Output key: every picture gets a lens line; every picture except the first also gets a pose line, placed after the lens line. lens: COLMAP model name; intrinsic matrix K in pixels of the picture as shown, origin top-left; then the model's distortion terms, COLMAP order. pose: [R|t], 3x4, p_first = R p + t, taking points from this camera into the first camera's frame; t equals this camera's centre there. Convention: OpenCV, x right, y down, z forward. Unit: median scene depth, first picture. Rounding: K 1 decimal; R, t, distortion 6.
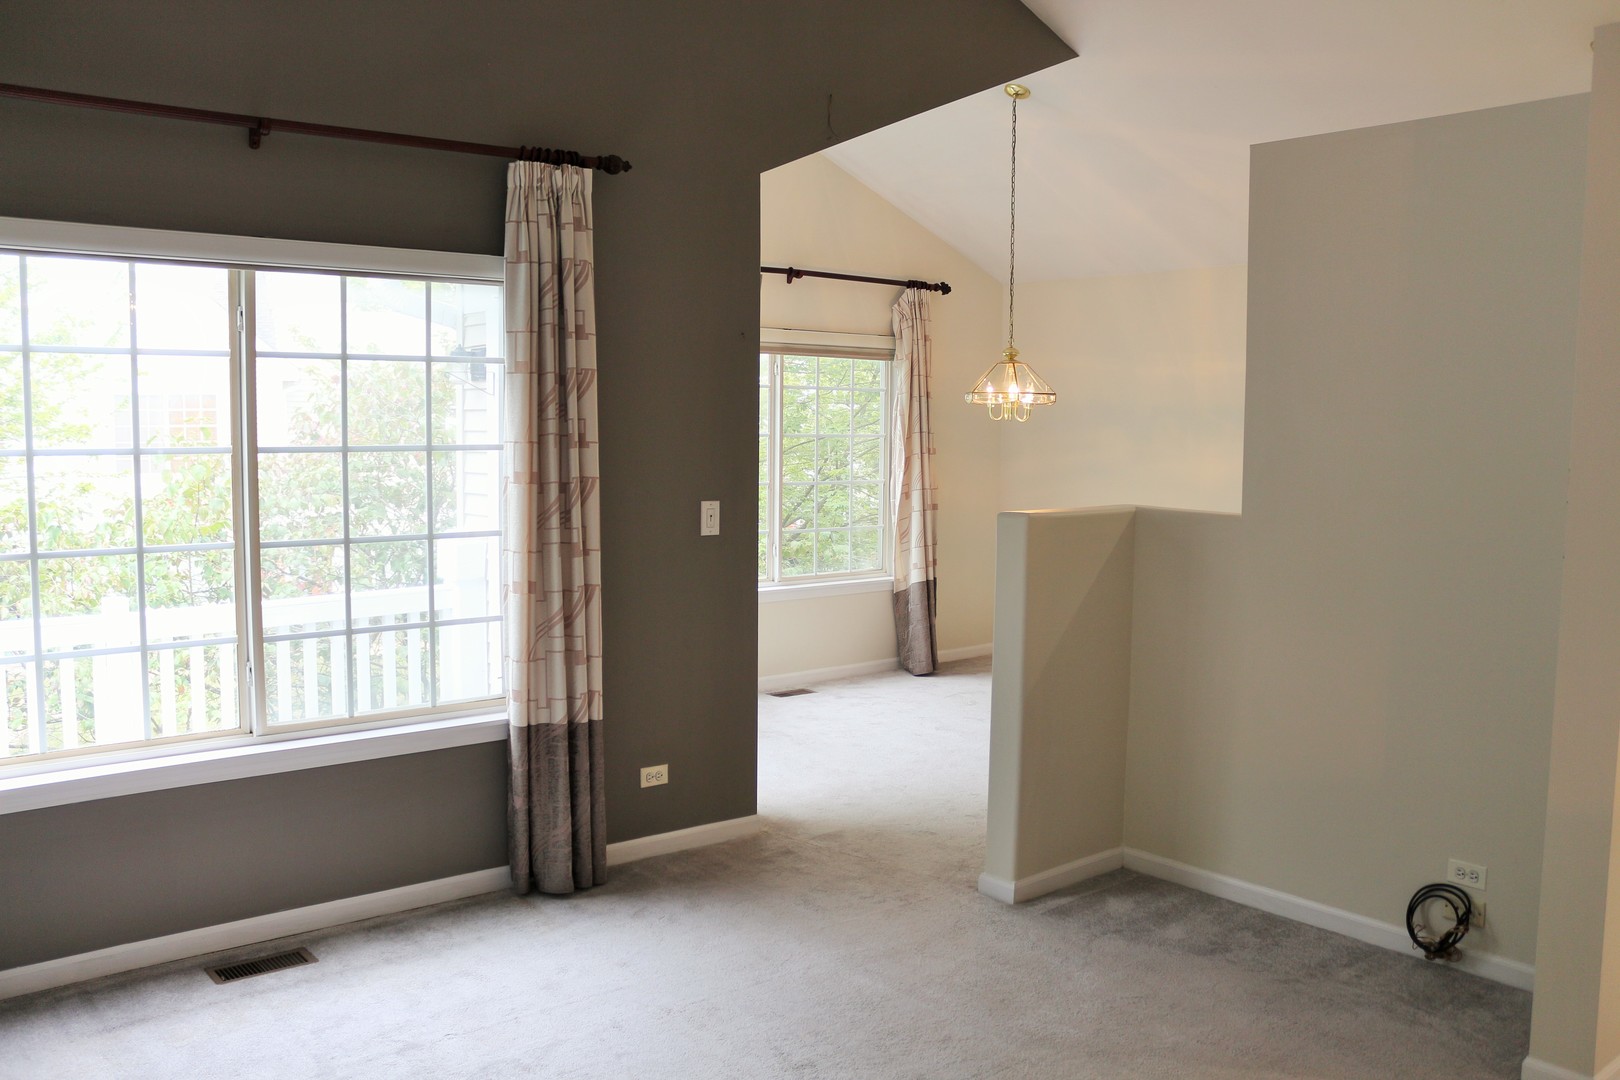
lens RADIAL K [[1371.0, 0, 810.0], [0, 1371.0, 540.0], [0, 0, 1]] dist [-0.157471, 0.149820]
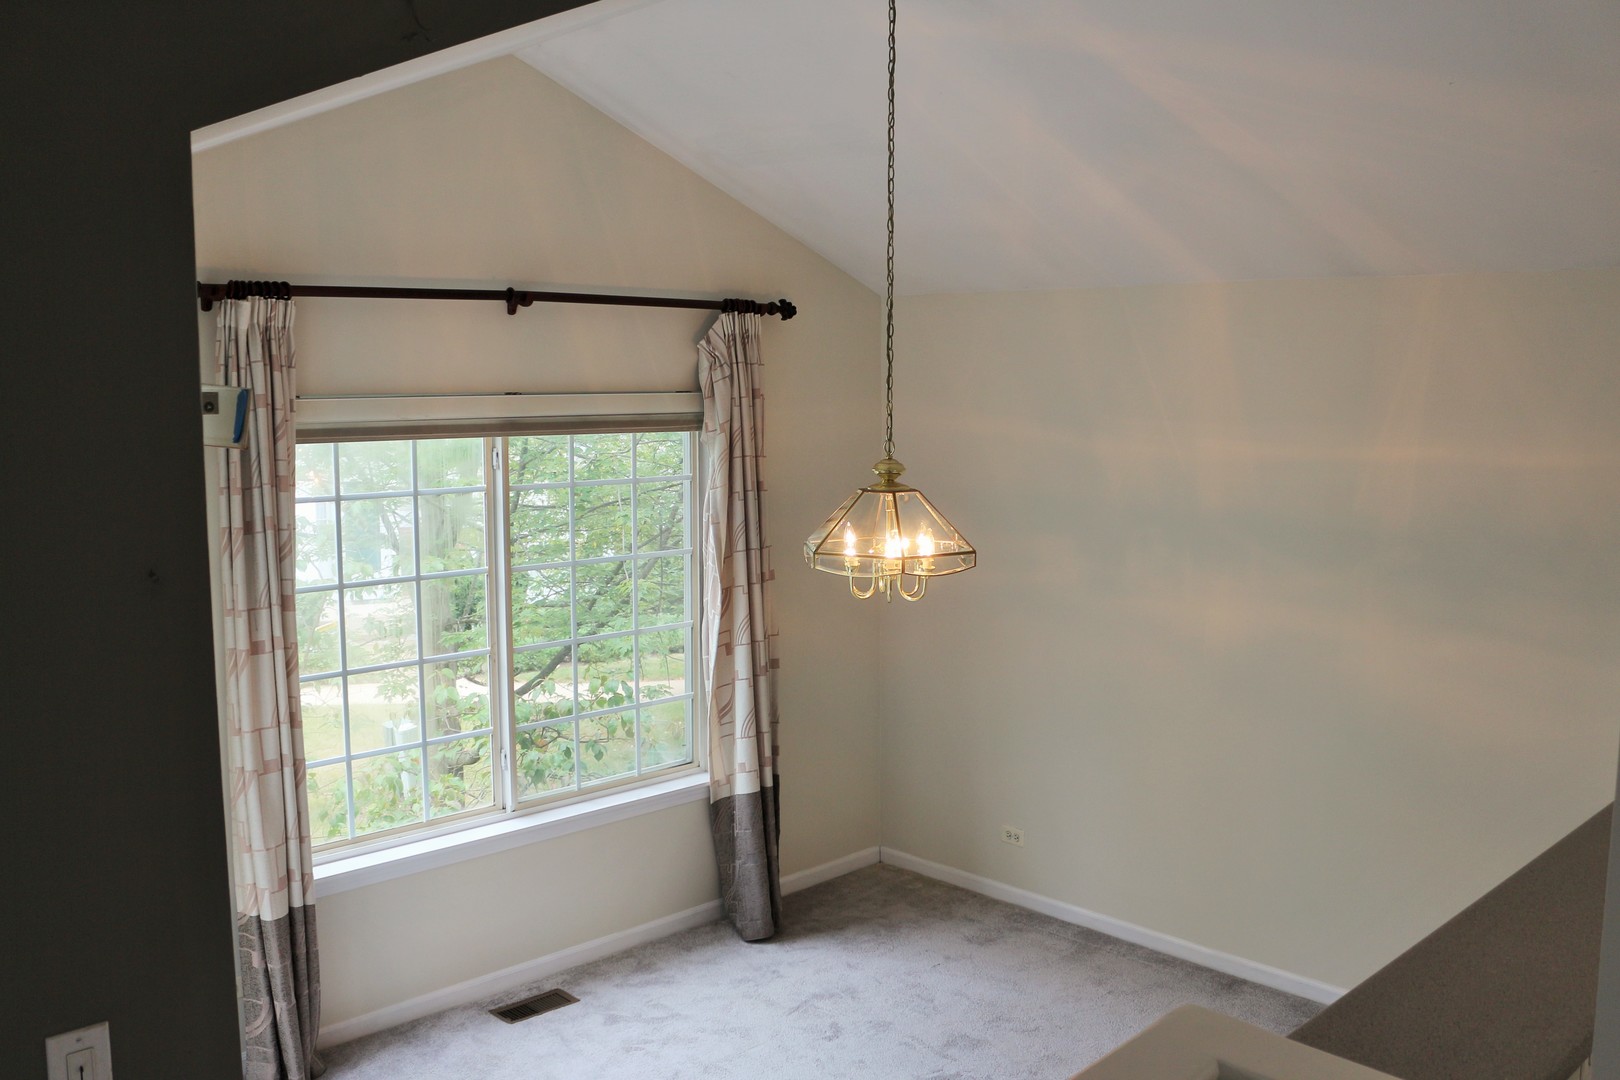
lens RADIAL K [[1371.0, 0, 810.0], [0, 1371.0, 540.0], [0, 0, 1]] dist [-0.157471, 0.149820]
pose [[0.996909, -0.017455, 0.076606, 0.063503], [0.014624, 0.999195, 0.037356, -0.108189], [-0.077196, -0.036120, 0.996361, 0.397341]]
